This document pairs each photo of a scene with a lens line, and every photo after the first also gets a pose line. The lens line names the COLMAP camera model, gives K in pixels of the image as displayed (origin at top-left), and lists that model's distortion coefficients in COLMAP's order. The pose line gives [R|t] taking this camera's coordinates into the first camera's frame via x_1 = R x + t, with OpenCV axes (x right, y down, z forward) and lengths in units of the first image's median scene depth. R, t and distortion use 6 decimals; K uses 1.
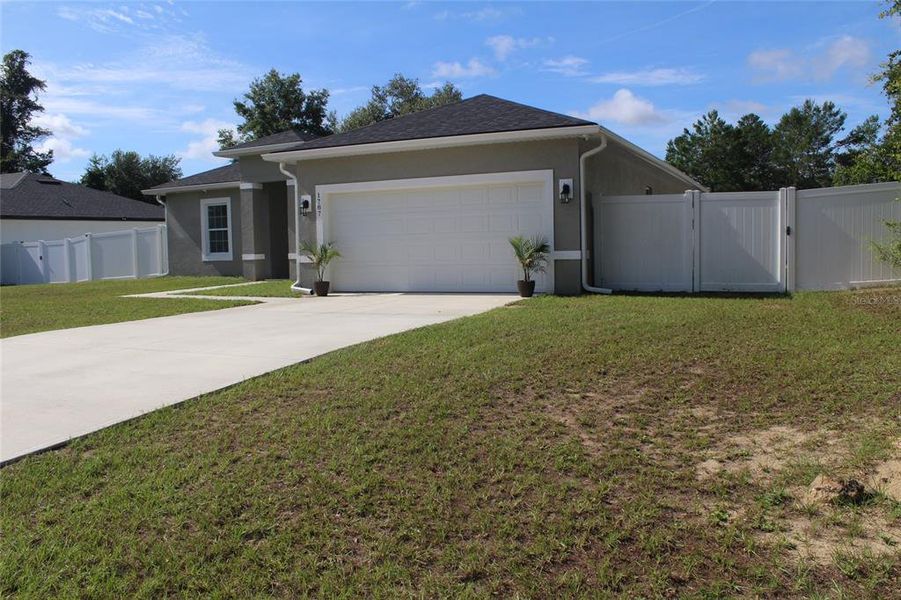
lens RADIAL K [[740.8, 0, 450.5], [0, 740.8, 300.0], [0, 0, 1]] dist [-0.164430, 0.128967]
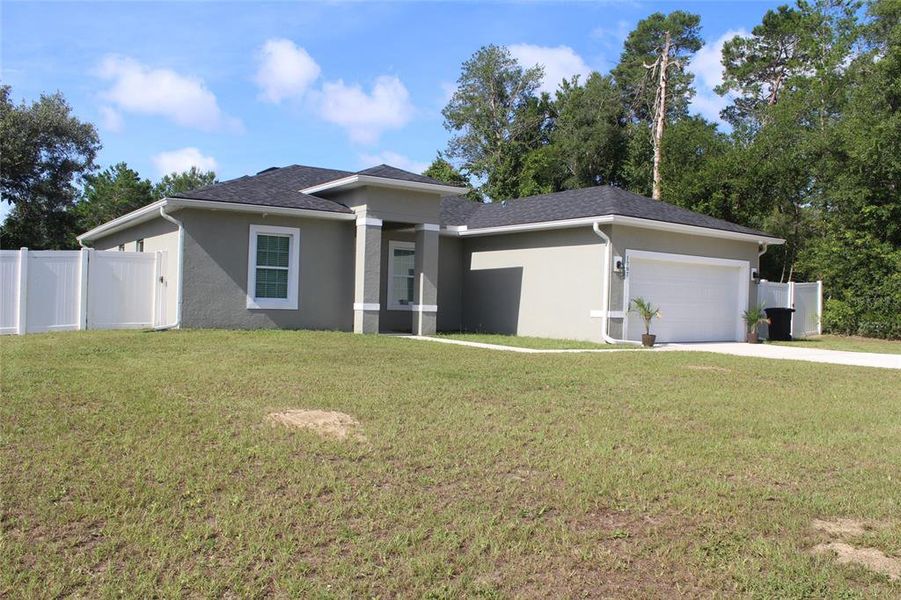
lens RADIAL K [[740.8, 0, 450.5], [0, 740.8, 300.0], [0, 0, 1]] dist [-0.164430, 0.128967]
pose [[0.521959, 0.039697, 0.852046, -0.878760], [0.024945, 0.997779, -0.061768, -0.011272], [-0.852606, 0.053494, 0.519809, 0.450002]]
